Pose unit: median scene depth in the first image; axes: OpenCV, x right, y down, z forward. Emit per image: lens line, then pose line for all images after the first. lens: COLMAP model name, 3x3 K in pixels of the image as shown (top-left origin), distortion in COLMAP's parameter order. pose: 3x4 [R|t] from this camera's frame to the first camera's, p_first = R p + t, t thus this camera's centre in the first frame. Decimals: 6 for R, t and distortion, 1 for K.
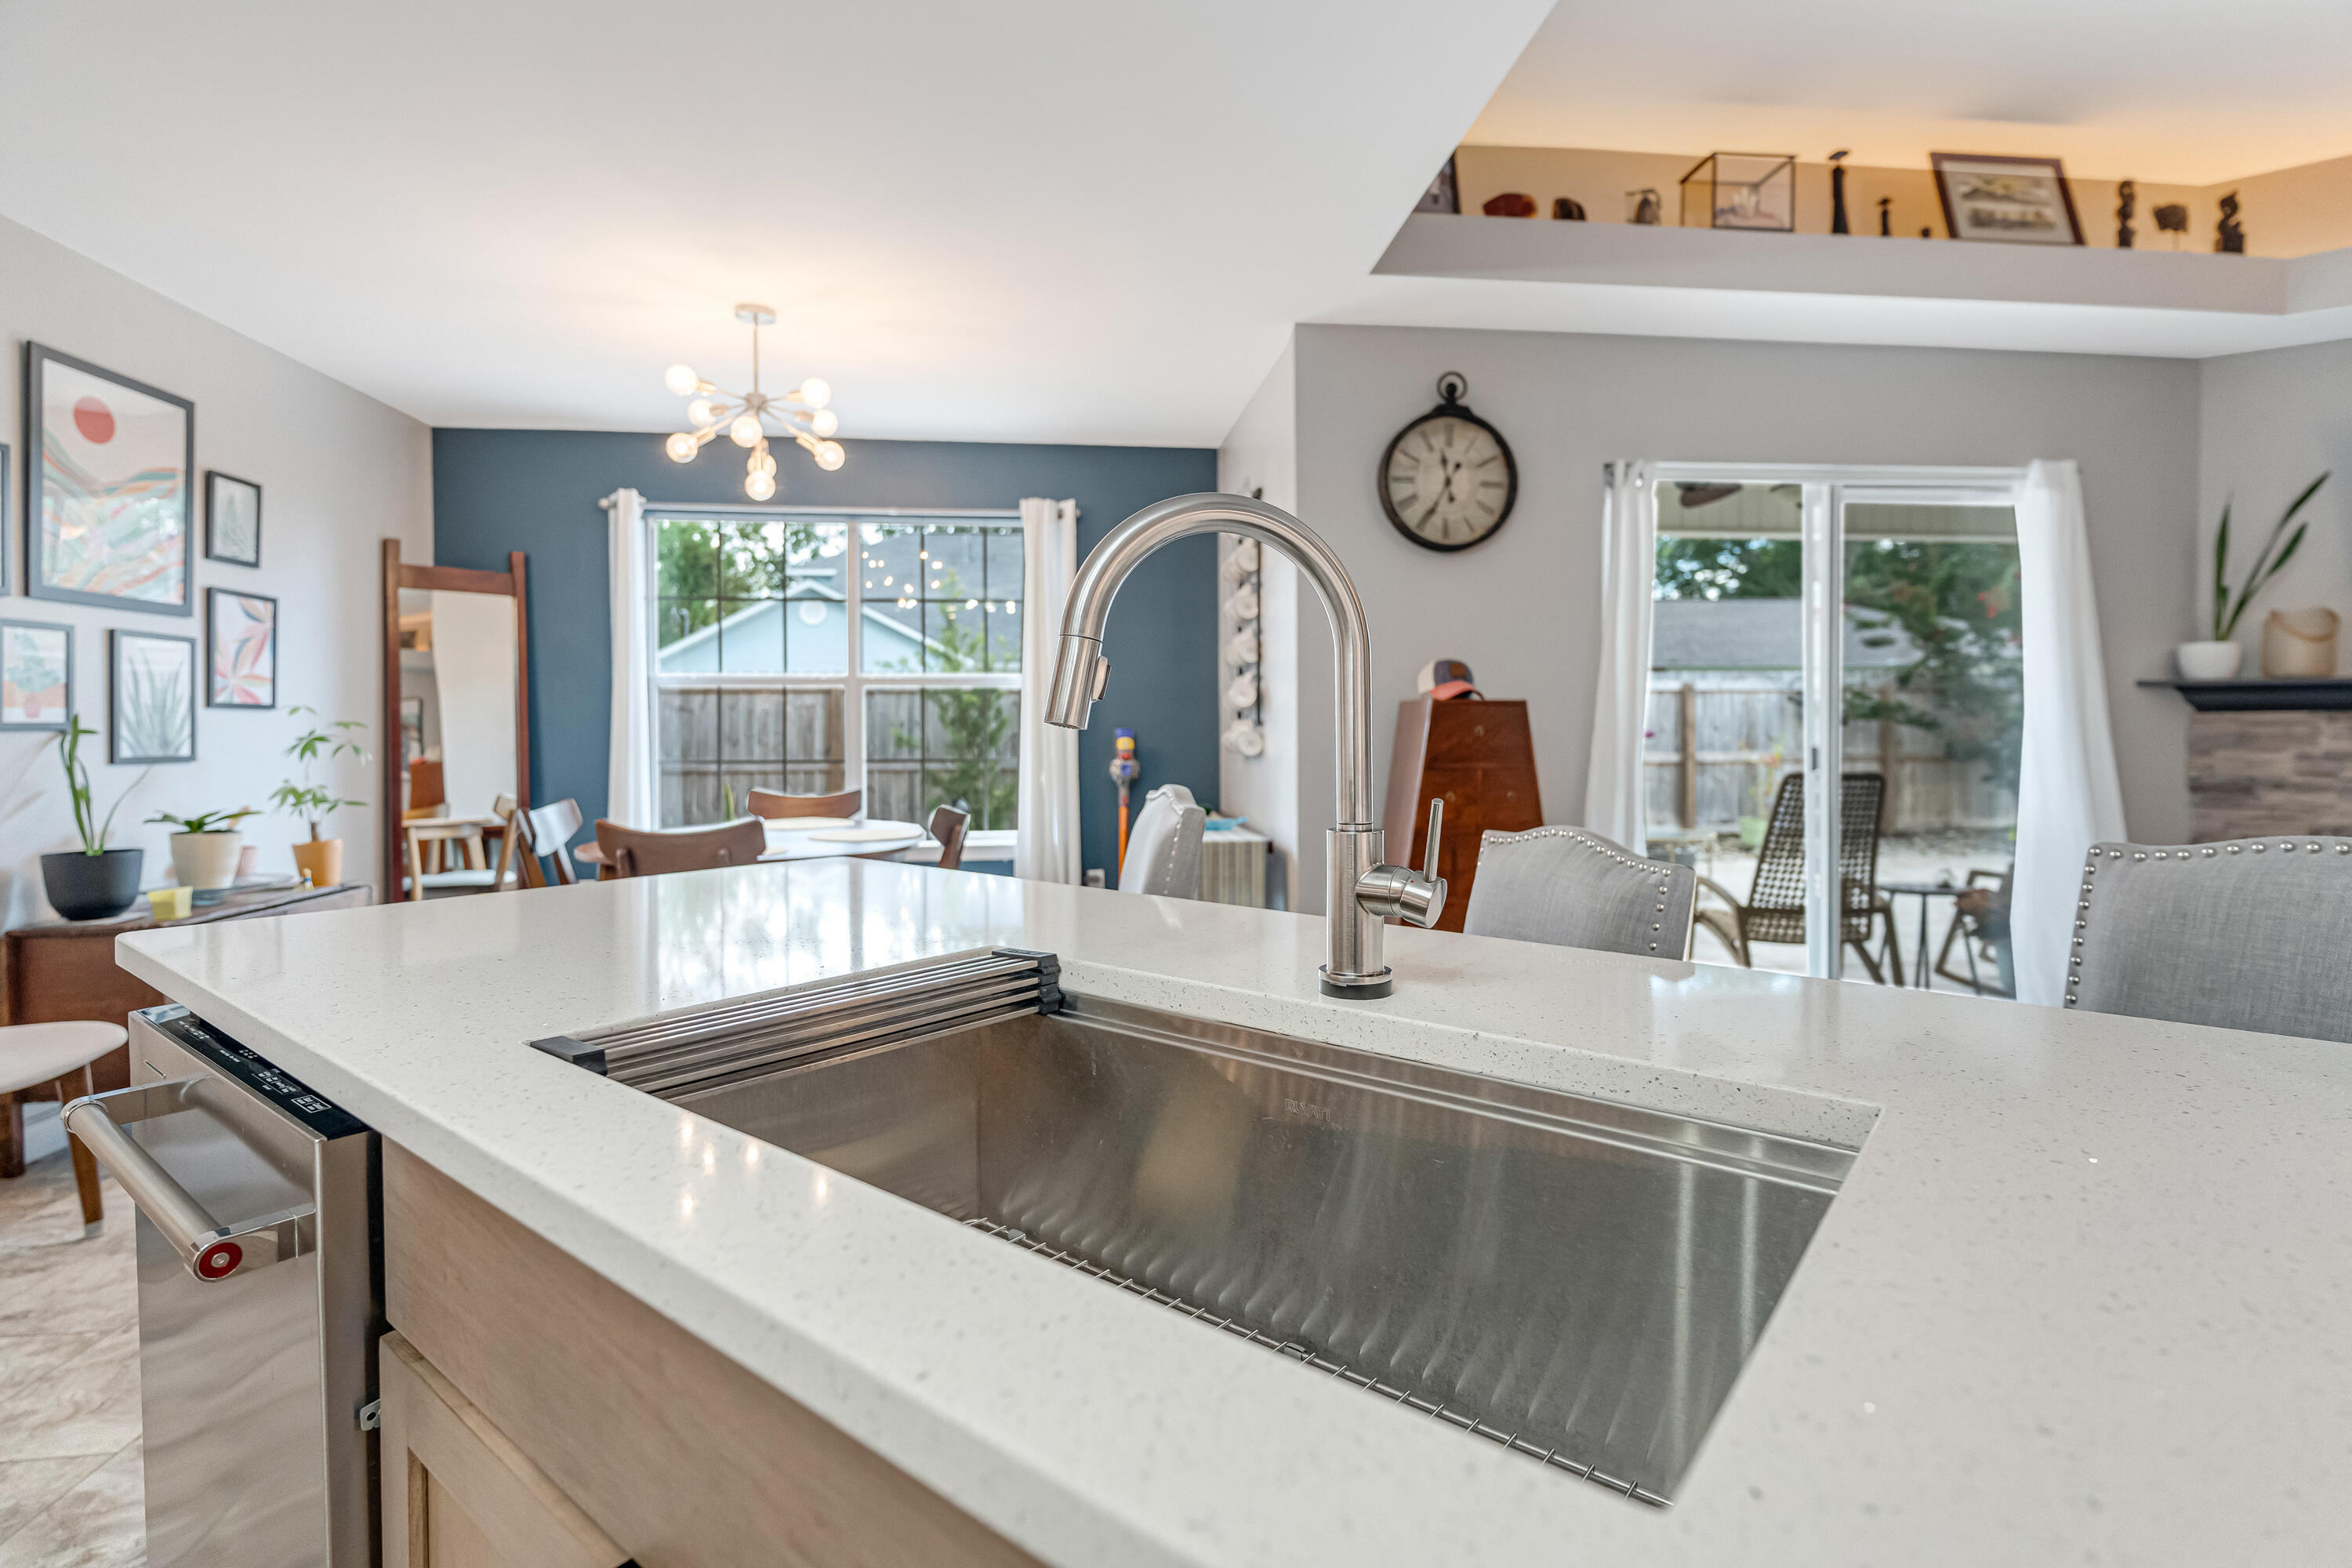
lens RADIAL K [[1120.7, 0, 1188.5], [0, 1120.7, 735.7], [0, 0, 1]] dist [0.000728, 0.000640]
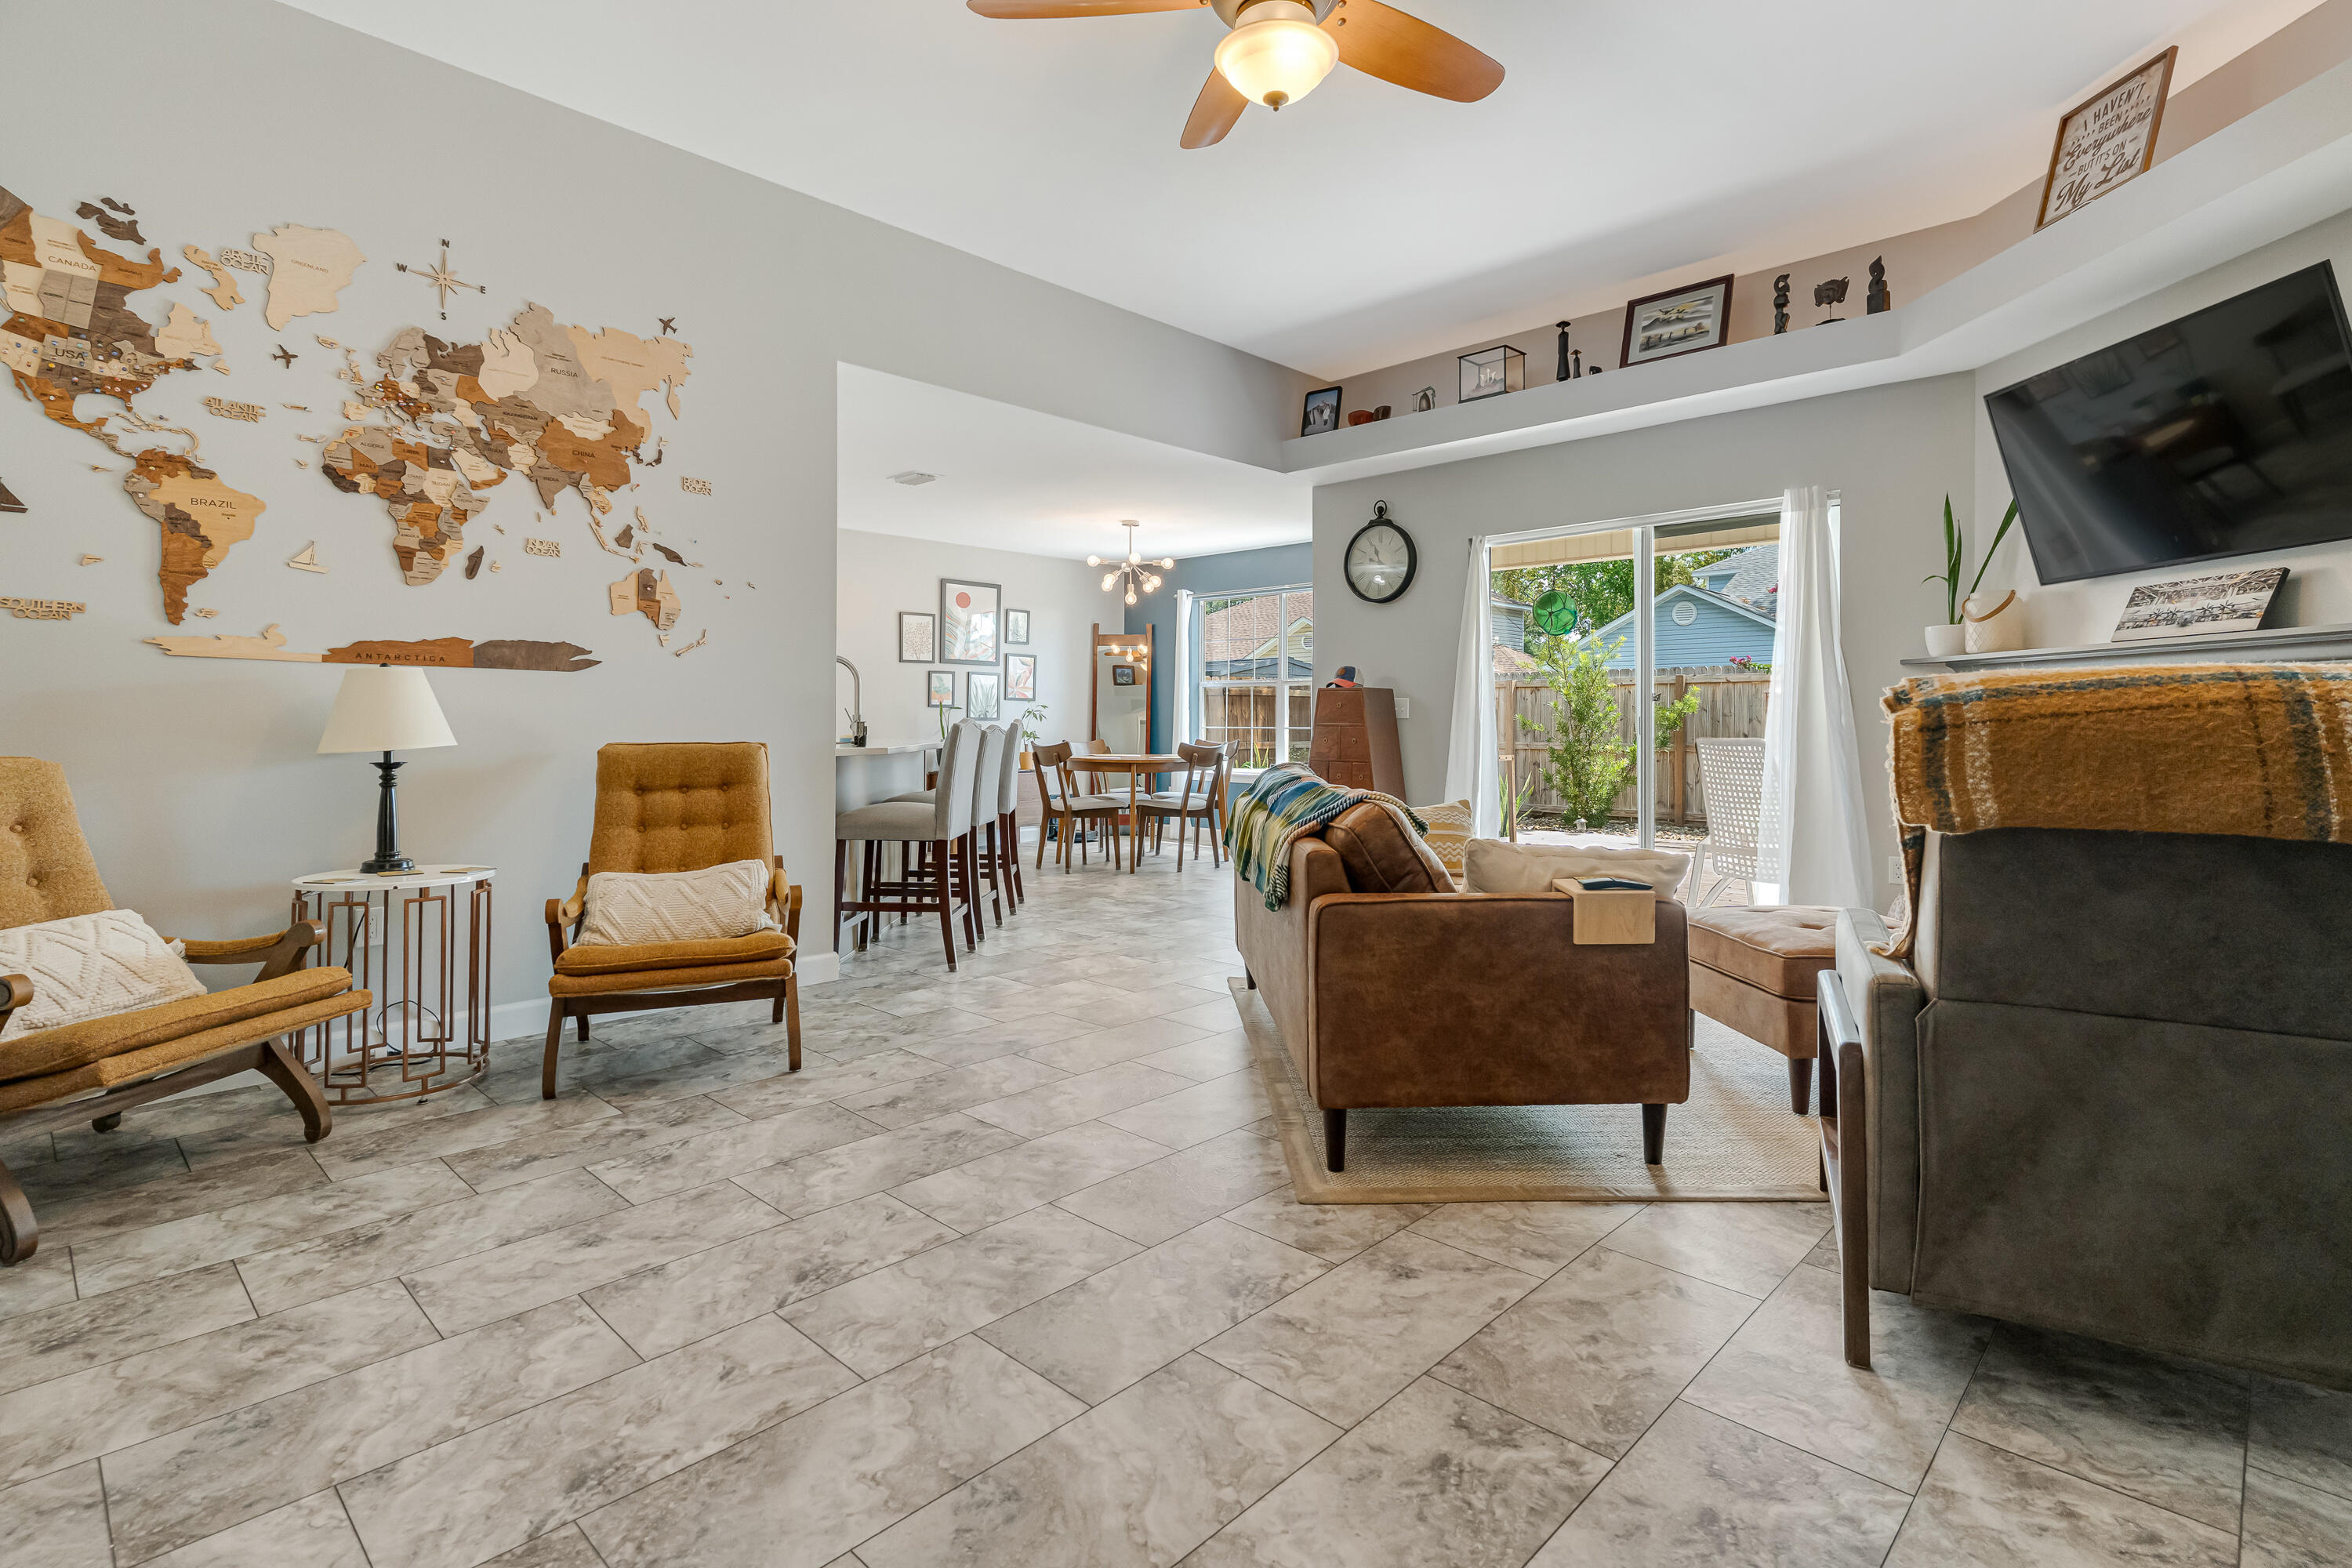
lens RADIAL K [[1120.7, 0, 1209.8], [0, 1120.7, 690.6], [0, 0, 1]] dist [0.000728, 0.000640]
pose [[0.650349, -0.016825, -0.759449, 1.380647], [-0.011313, 0.999429, -0.031830, 0.030429], [0.759551, 0.029293, 0.649788, -0.326525]]
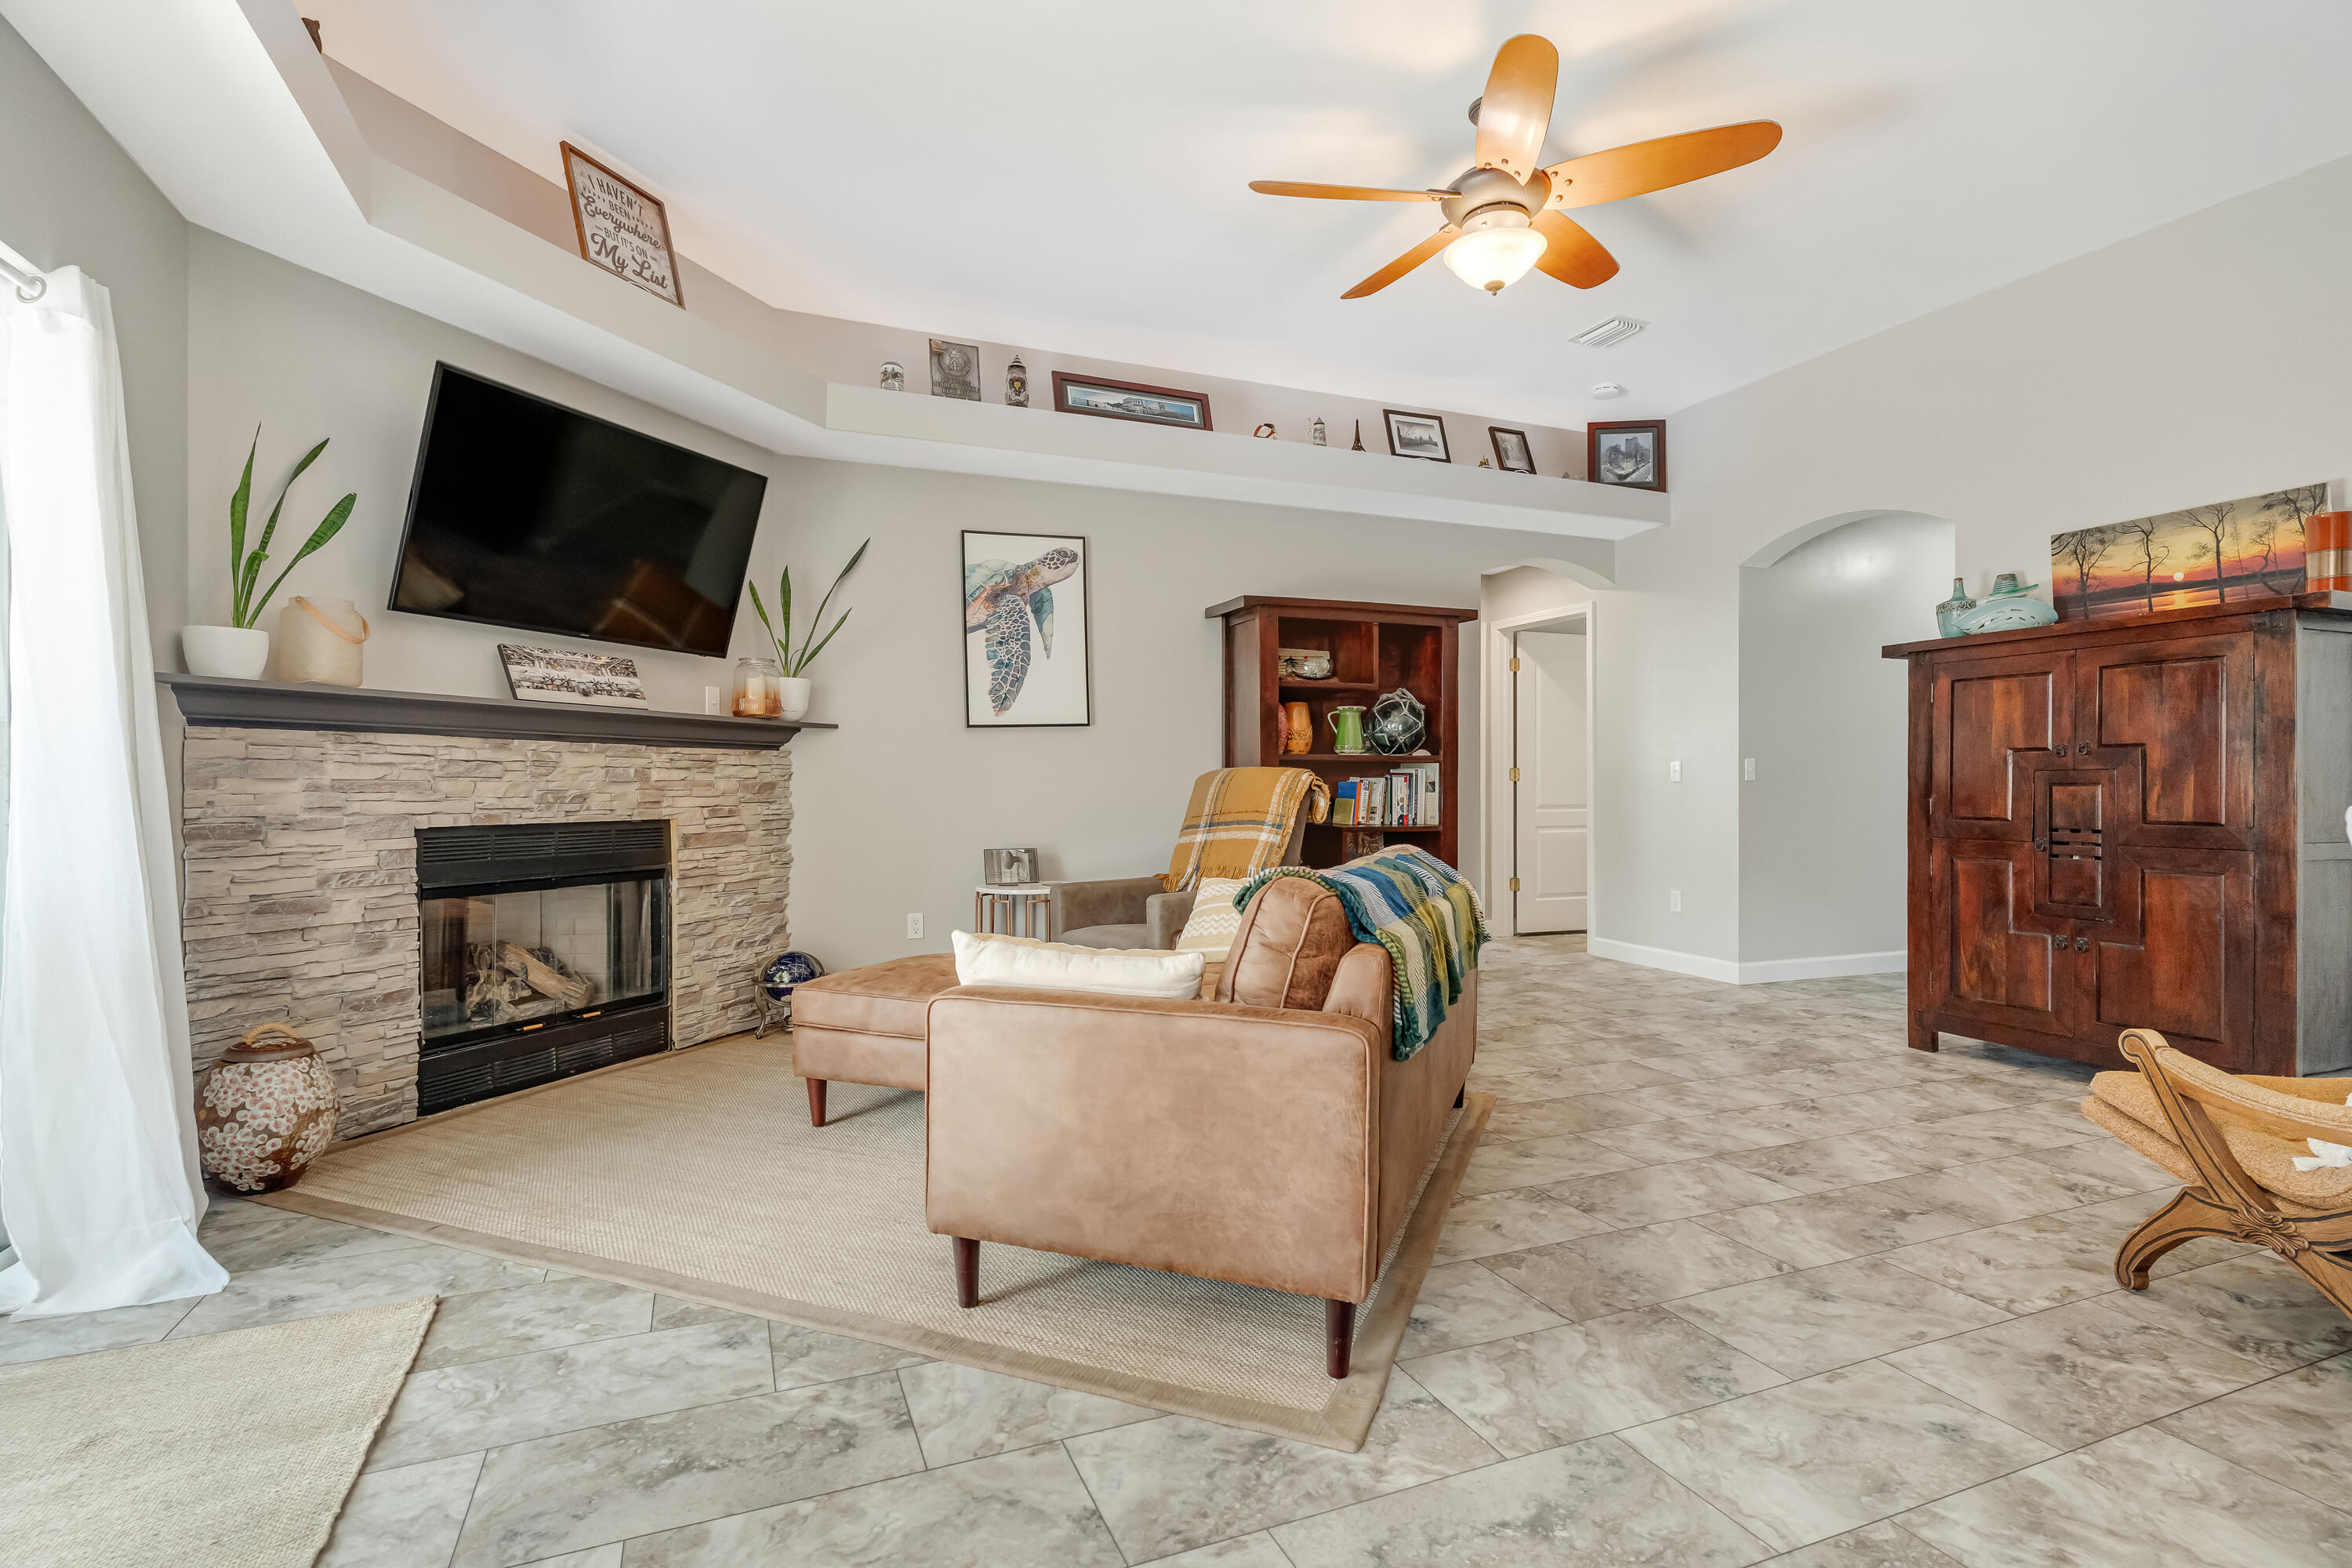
lens RADIAL K [[1120.7, 0, 1187.8], [0, 1120.7, 784.7], [0, 0, 1]] dist [0.000728, 0.000640]
pose [[-0.276559, 0.003230, 0.960992, 0.064133], [0.008501, 0.999963, -0.000915, 0.024022], [-0.960959, 0.007917, -0.276576, 0.657569]]
